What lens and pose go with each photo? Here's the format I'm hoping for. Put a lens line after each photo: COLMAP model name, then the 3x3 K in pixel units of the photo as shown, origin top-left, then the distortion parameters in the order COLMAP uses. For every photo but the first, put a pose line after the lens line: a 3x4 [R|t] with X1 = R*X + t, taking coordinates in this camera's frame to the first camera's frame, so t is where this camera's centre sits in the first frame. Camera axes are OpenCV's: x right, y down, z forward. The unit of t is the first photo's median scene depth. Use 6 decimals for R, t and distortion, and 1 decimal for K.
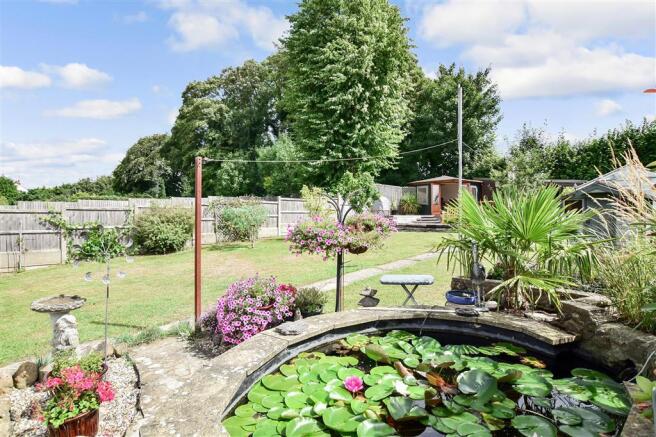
lens RADIAL K [[315.9, 0, 328.0], [0, 315.9, 218.5], [0, 0, 1]] dist [0.000228, 0.000002]
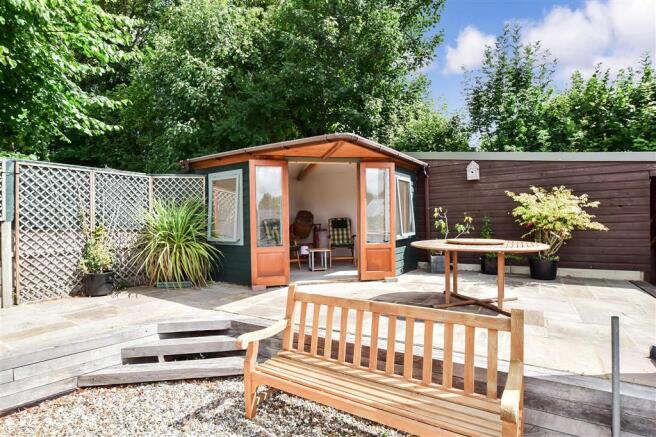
lens RADIAL K [[335.5, 0, 328.0], [0, 335.5, 218.5], [0, 0, 1]] dist [-0.000173, -0.000019]
pose [[0.952907, -0.004413, 0.303230, 0.298565], [0.016100, 0.999220, -0.036055, -0.052954], [-0.302835, 0.039239, 0.952235, 0.725584]]
